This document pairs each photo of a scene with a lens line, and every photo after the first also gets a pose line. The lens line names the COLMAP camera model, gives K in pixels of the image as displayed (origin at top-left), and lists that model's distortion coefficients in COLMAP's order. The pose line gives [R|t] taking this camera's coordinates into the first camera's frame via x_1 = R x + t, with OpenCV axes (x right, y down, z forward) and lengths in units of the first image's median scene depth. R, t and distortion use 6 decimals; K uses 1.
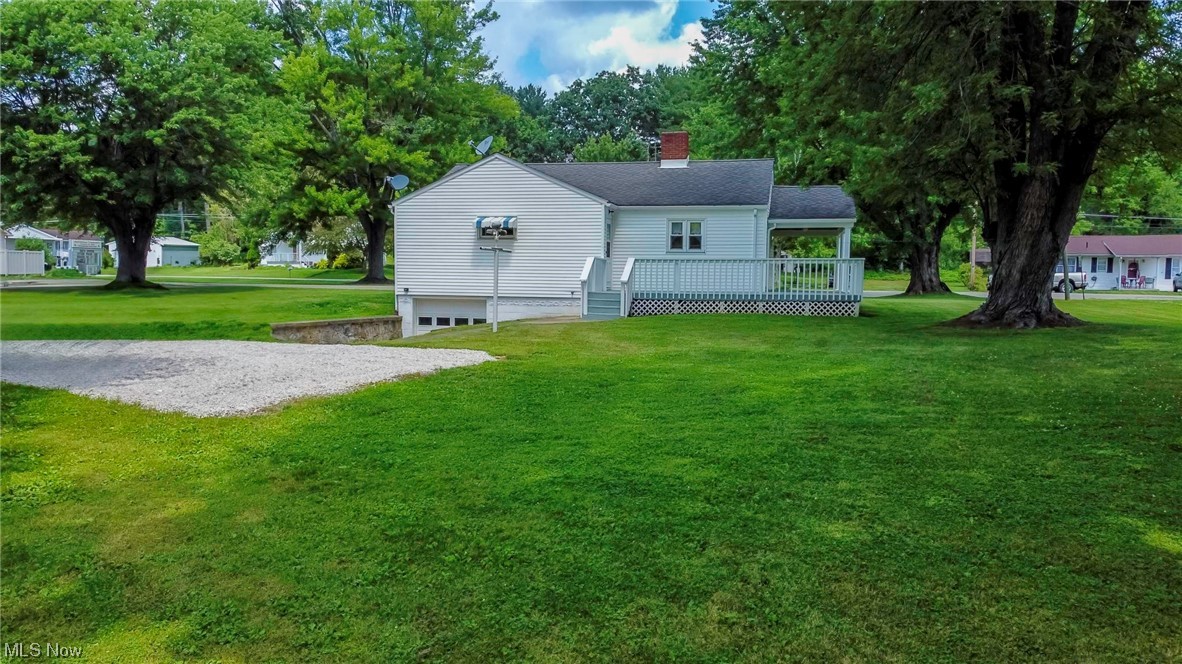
lens RADIAL K [[895.6, 0, 591.0], [0, 895.6, 332.0], [0, 0, 1]] dist [0.006452, -0.000016]
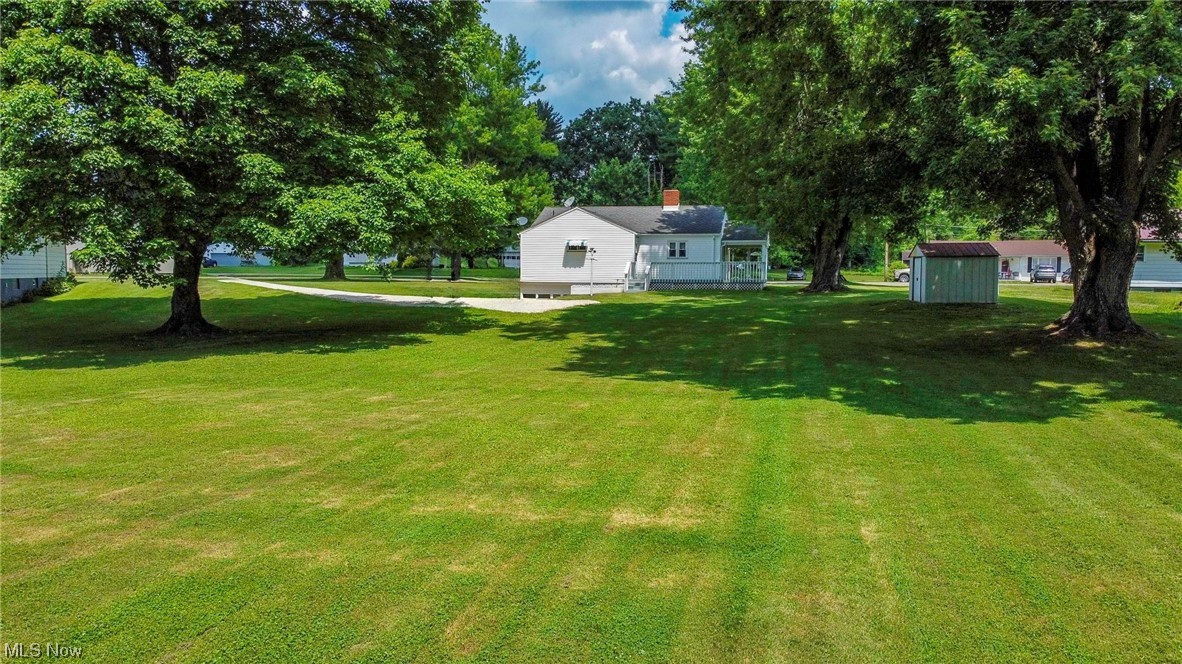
lens RADIAL K [[895.6, 0, 591.0], [0, 895.6, 332.0], [0, 0, 1]] dist [0.006452, -0.000016]
pose [[0.999978, -0.004788, 0.004502, -0.084712], [0.004778, 0.999986, 0.002303, 0.060337], [-0.004513, -0.002282, 0.999987, -0.878871]]
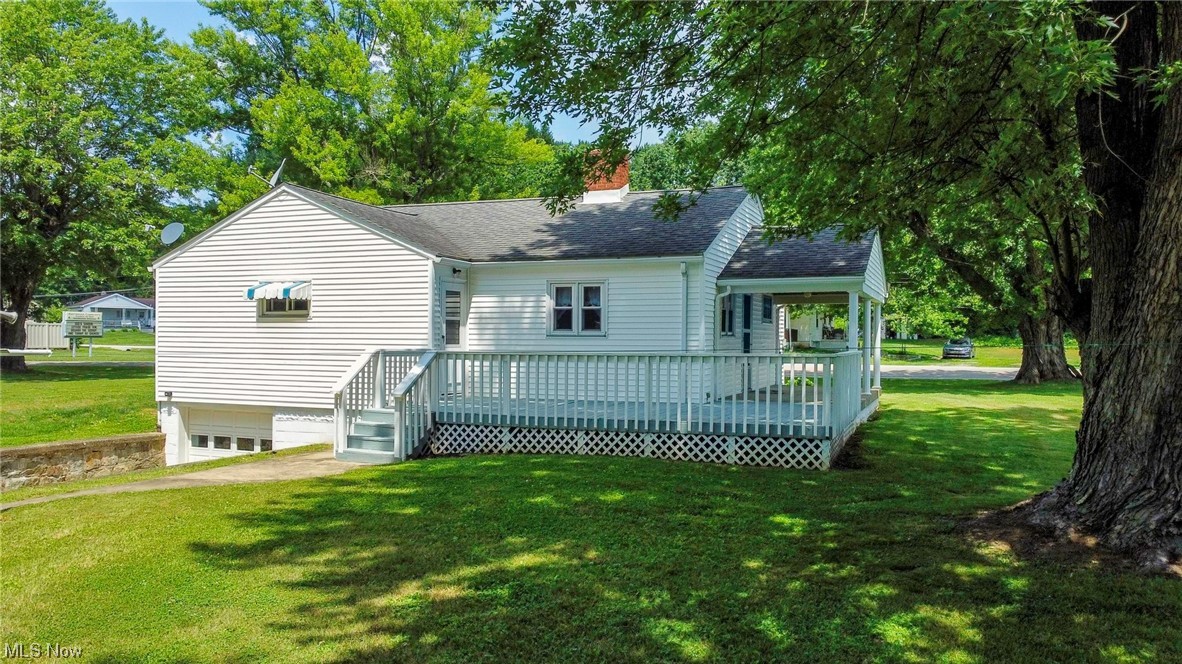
lens RADIAL K [[895.6, 0, 591.0], [0, 895.6, 332.0], [0, 0, 1]] dist [0.006452, -0.000016]
pose [[0.987848, -0.006527, -0.155285, 0.209349], [-0.004045, 0.997699, -0.067673, -0.050725], [0.155369, 0.067479, 0.985549, 0.406326]]
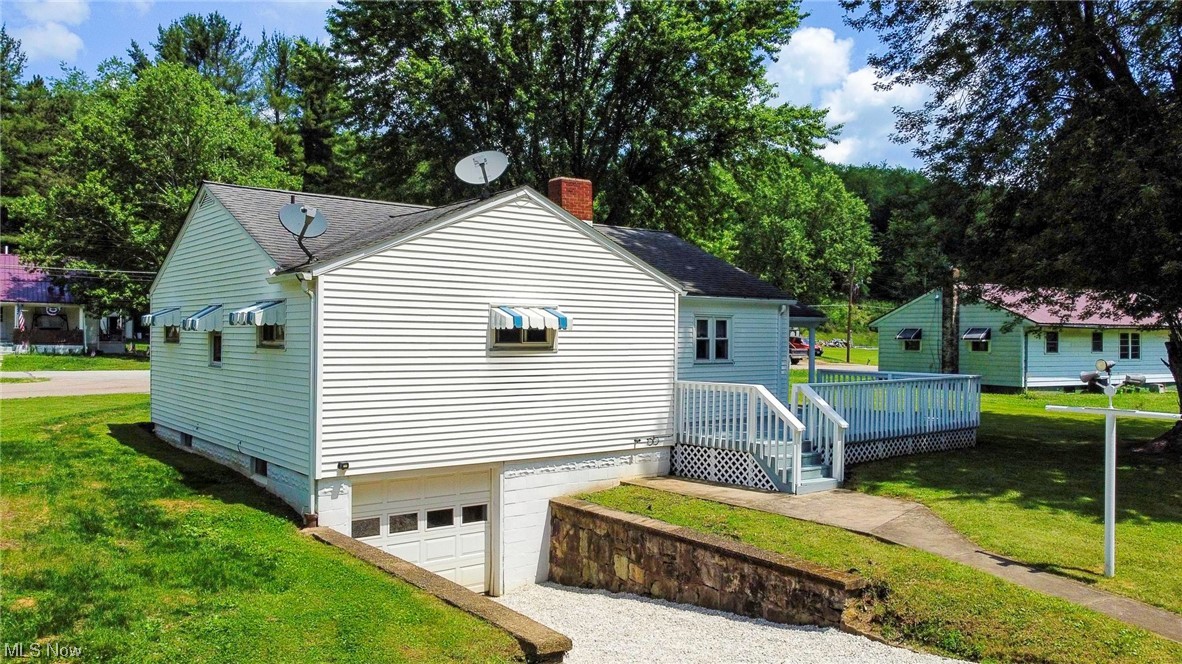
lens RADIAL K [[895.6, 0, 591.0], [0, 895.6, 332.0], [0, 0, 1]] dist [0.006452, -0.000016]
pose [[0.624882, -0.004148, 0.780708, -0.487434], [0.046635, 0.998399, -0.032021, -0.095667], [-0.779325, 0.056418, 0.624075, 0.644396]]
